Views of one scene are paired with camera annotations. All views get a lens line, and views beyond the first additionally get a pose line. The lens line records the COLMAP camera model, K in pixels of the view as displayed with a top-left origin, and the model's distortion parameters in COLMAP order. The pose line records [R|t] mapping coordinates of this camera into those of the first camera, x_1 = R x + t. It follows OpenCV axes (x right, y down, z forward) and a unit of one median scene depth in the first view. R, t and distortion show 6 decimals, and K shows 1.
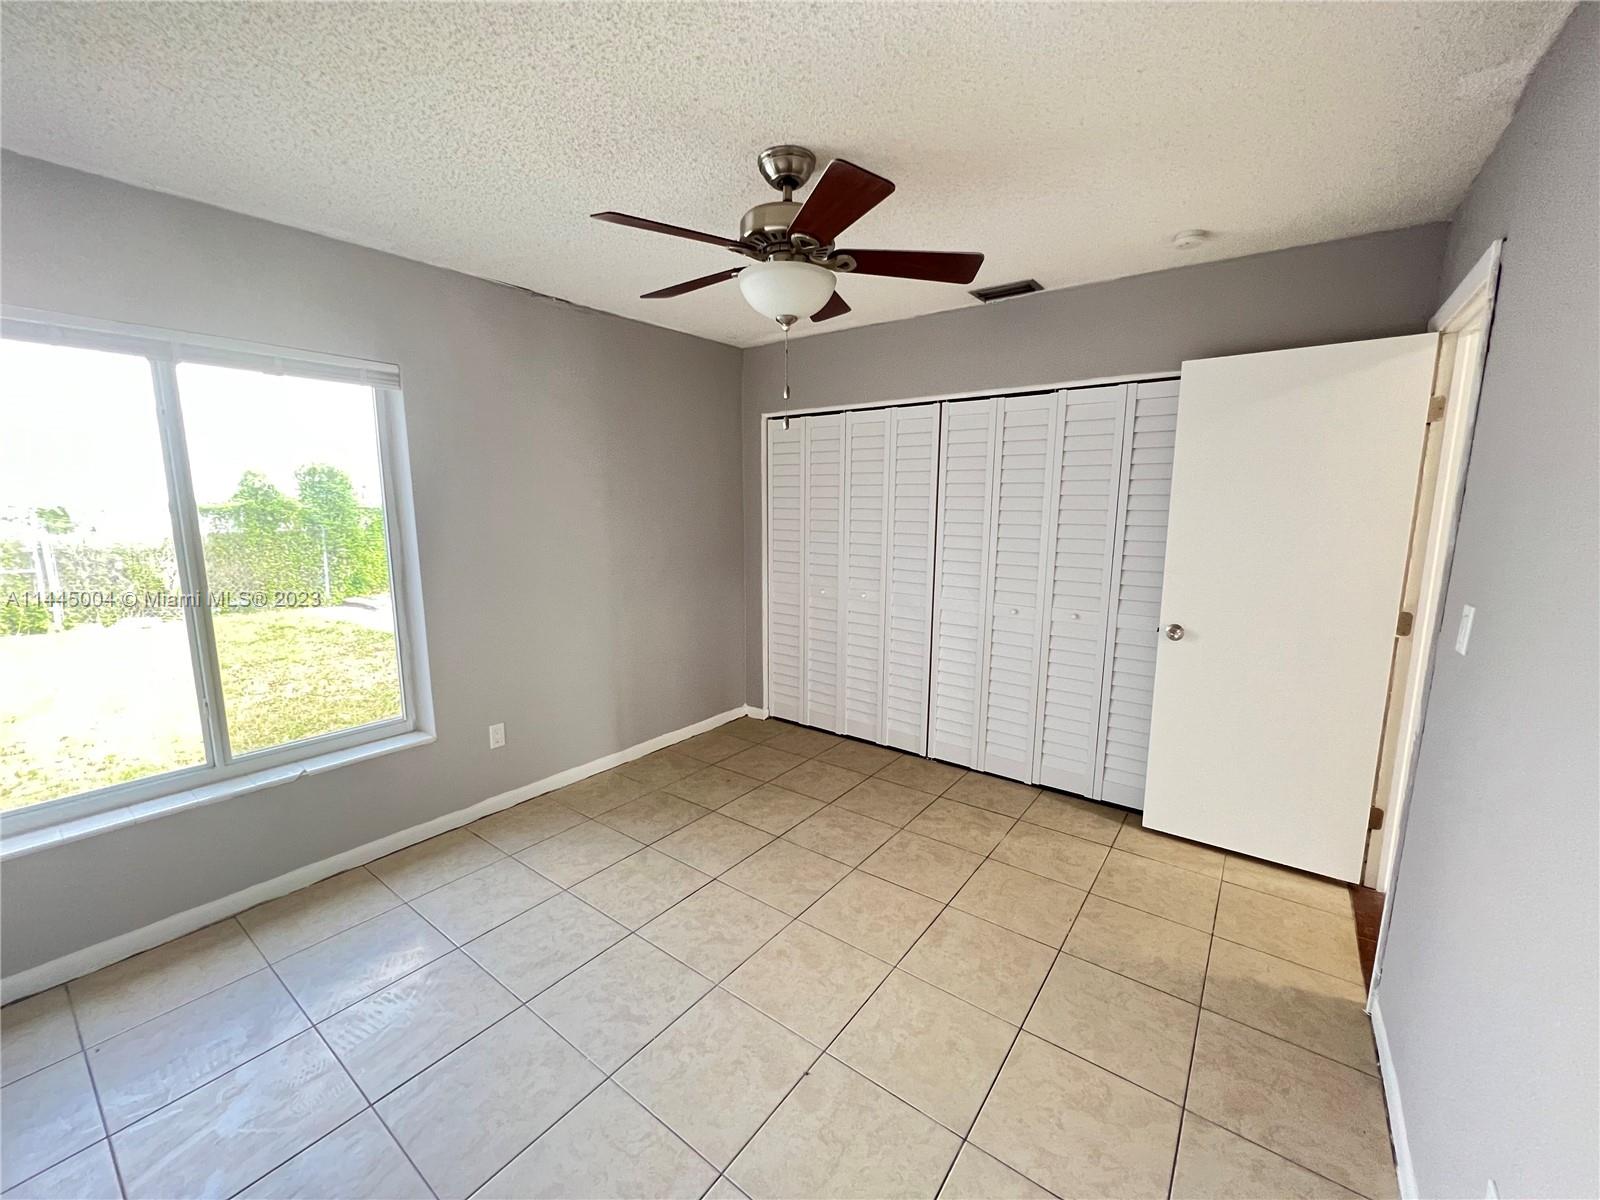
lens RADIAL K [[640.2, 0, 796.0], [0, 640.2, 602.3], [0, 0, 1]] dist [-0.002080, -0.000008]
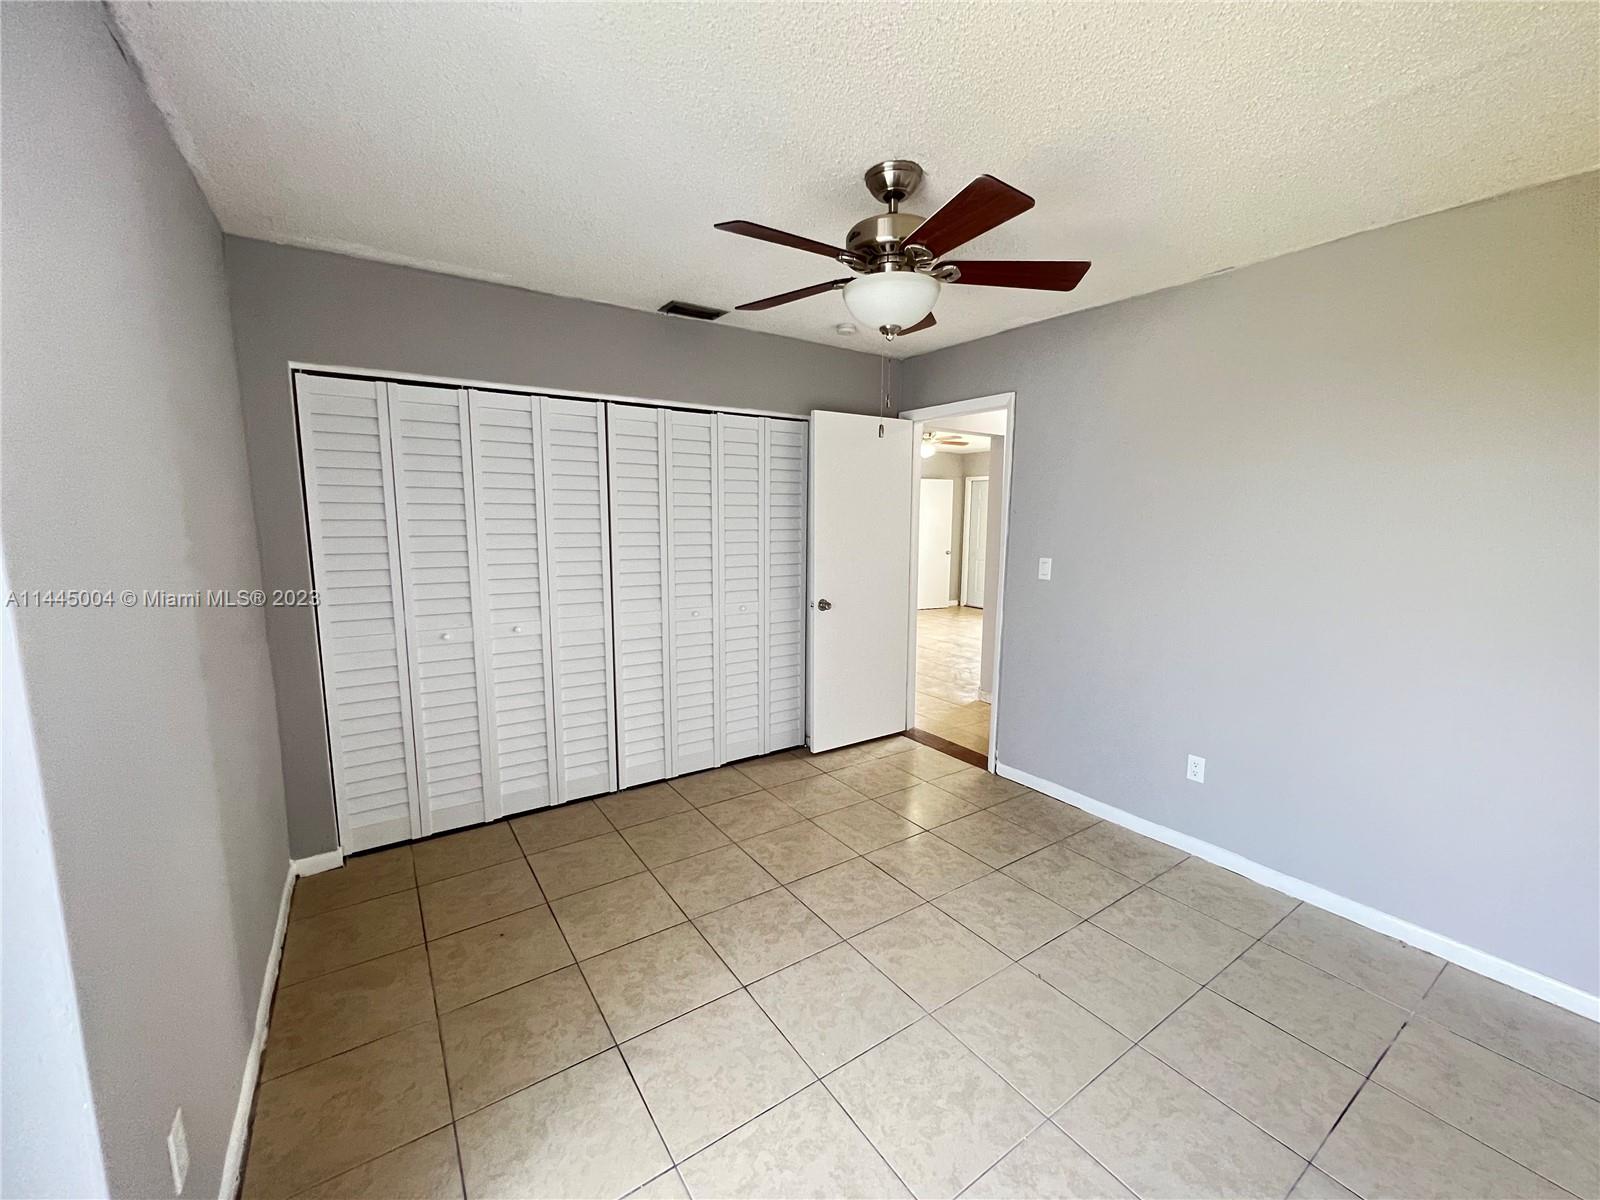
lens RADIAL K [[642.8, 0, 808.0], [0, 642.8, 599.9], [0, 0, 1]] dist [0.000847, -0.000673]
pose [[0.319637, -0.128289, 0.938815, -0.627286], [0.144963, 0.985749, 0.085347, -0.075528], [-0.936386, 0.108813, 0.333679, 0.488261]]
